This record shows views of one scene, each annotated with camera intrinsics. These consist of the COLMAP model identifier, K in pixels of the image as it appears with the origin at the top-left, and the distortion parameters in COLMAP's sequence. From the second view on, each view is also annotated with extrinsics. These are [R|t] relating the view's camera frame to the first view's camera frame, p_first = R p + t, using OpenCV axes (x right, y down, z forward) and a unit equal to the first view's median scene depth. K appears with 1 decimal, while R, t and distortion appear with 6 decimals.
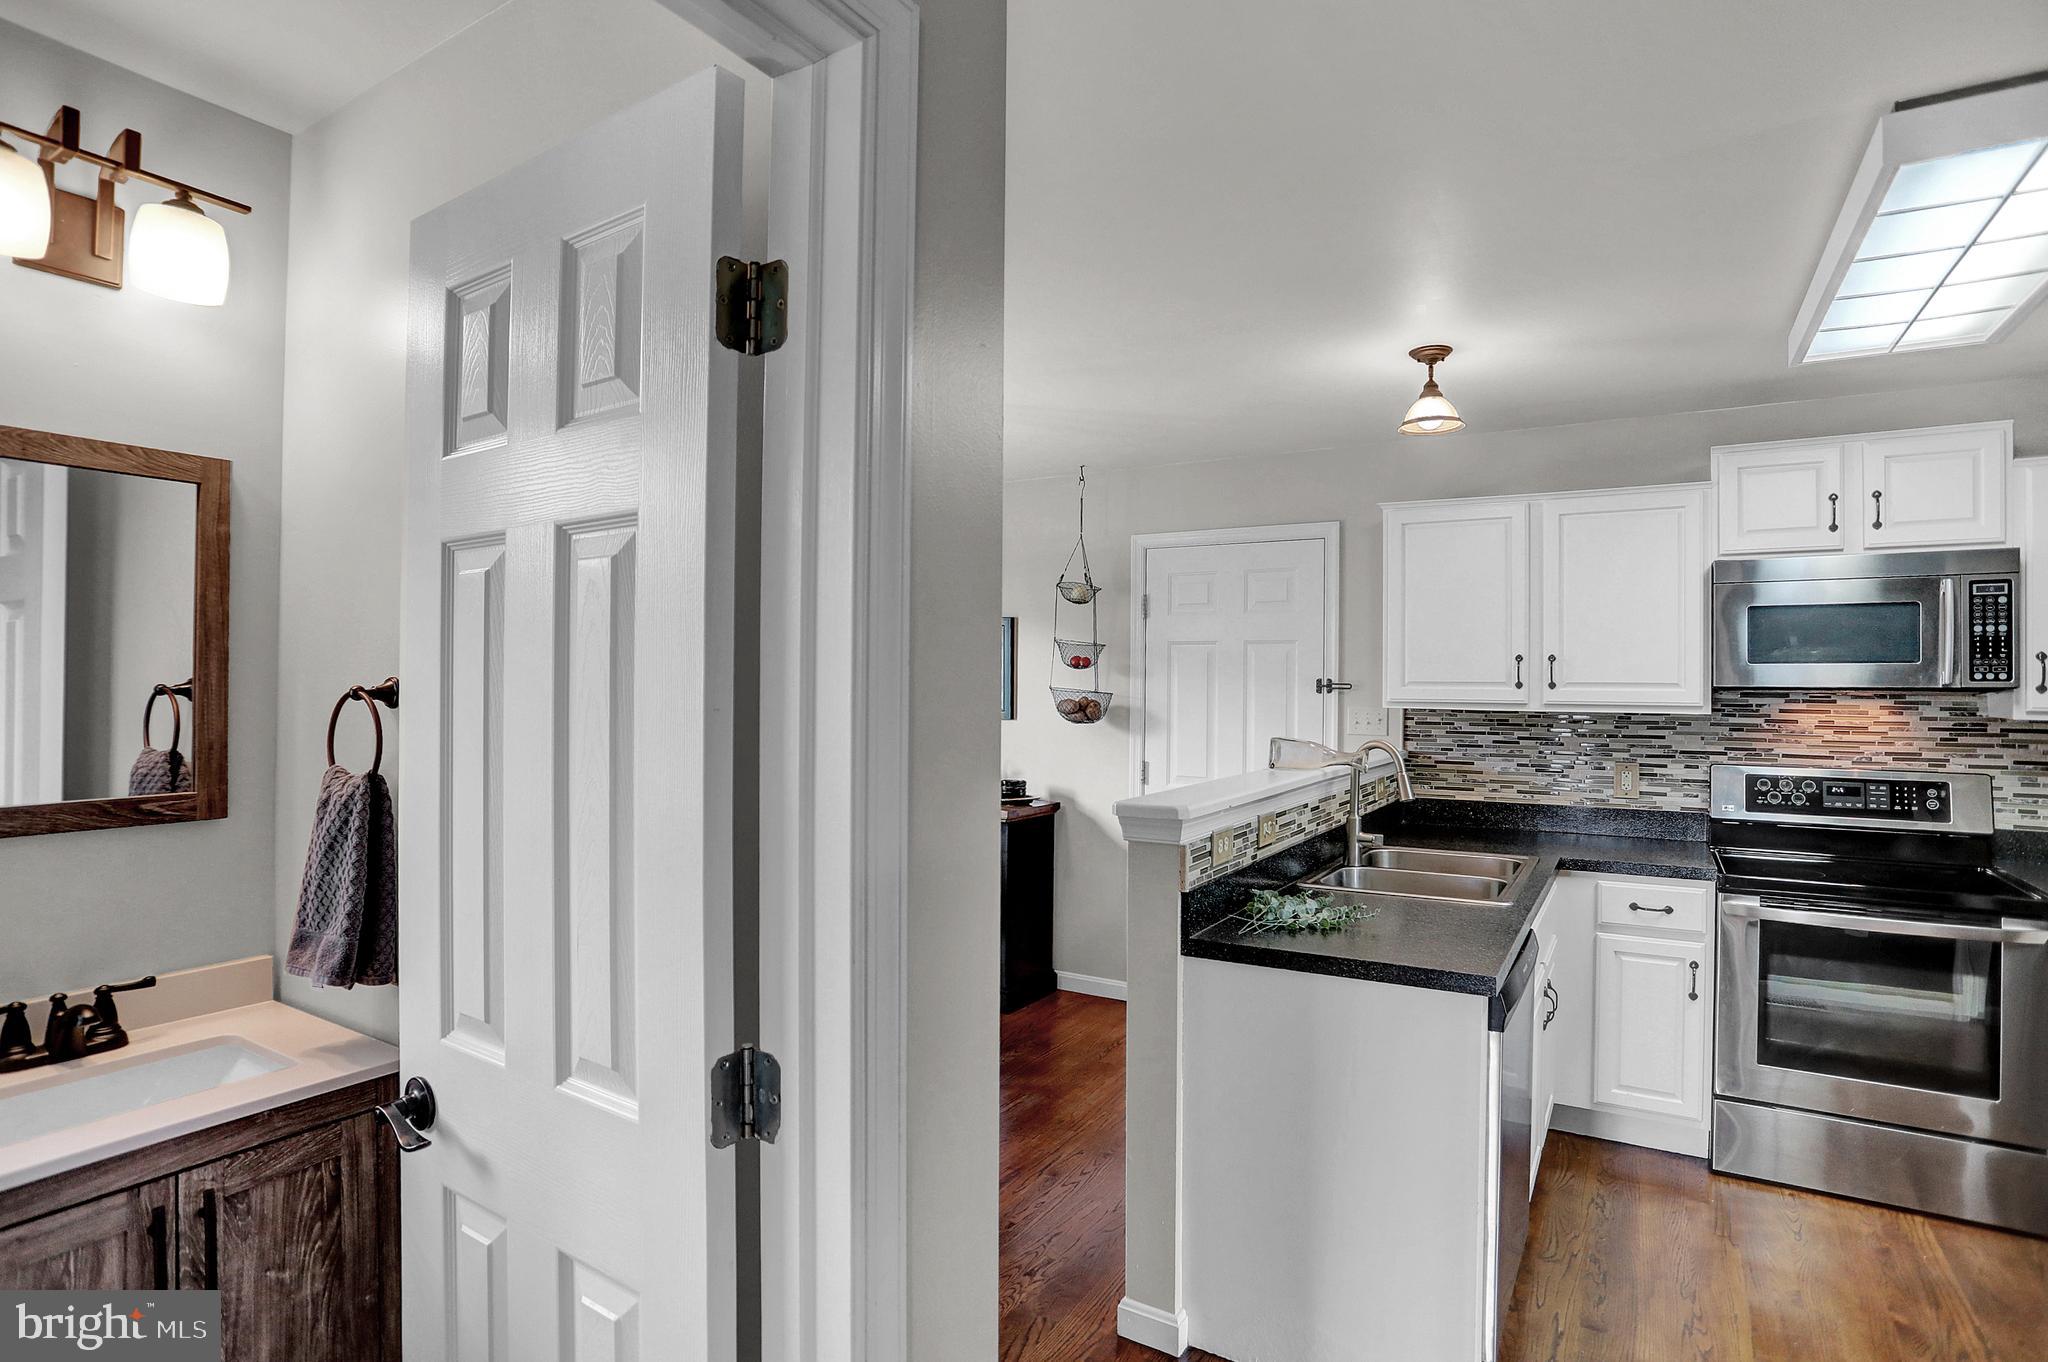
lens RADIAL K [[1058.9, 0, 1025.3], [0, 1058.9, 684.3], [0, 0, 1]] dist [-0.059531, -0.000029]
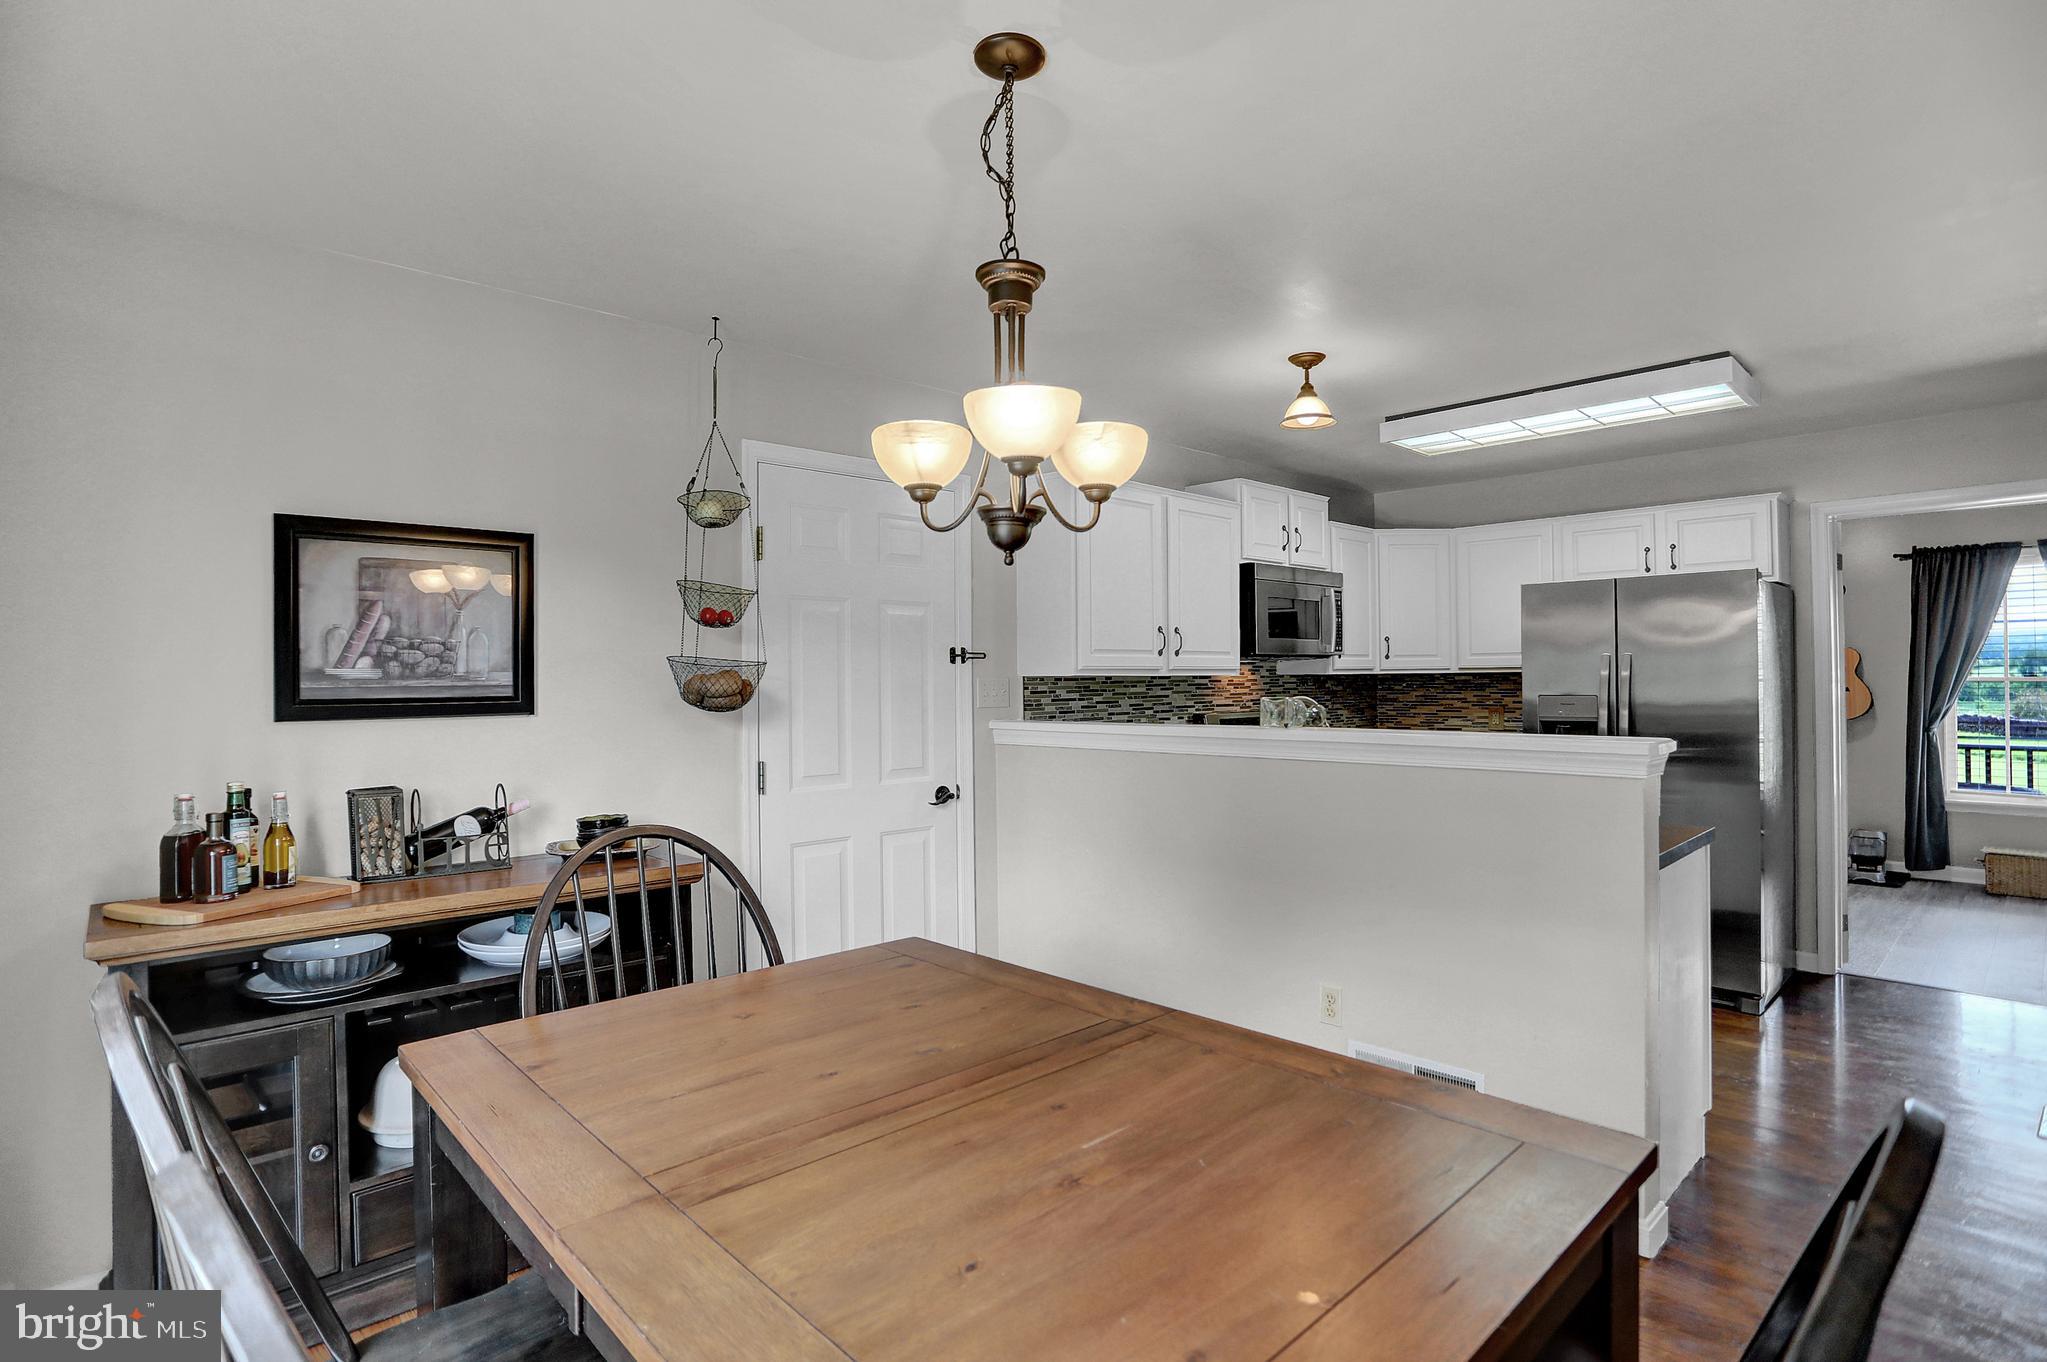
lens RADIAL K [[1027.1, 0, 1026.9], [0, 1027.1, 664.3], [0, 0, 1]] dist [-0.056942, 0.028717]
pose [[0.278450, -0.004064, 0.960442, -0.622139], [0.004245, 0.999986, 0.003000, 0.007956], [-0.960441, 0.003241, 0.278464, 0.810130]]
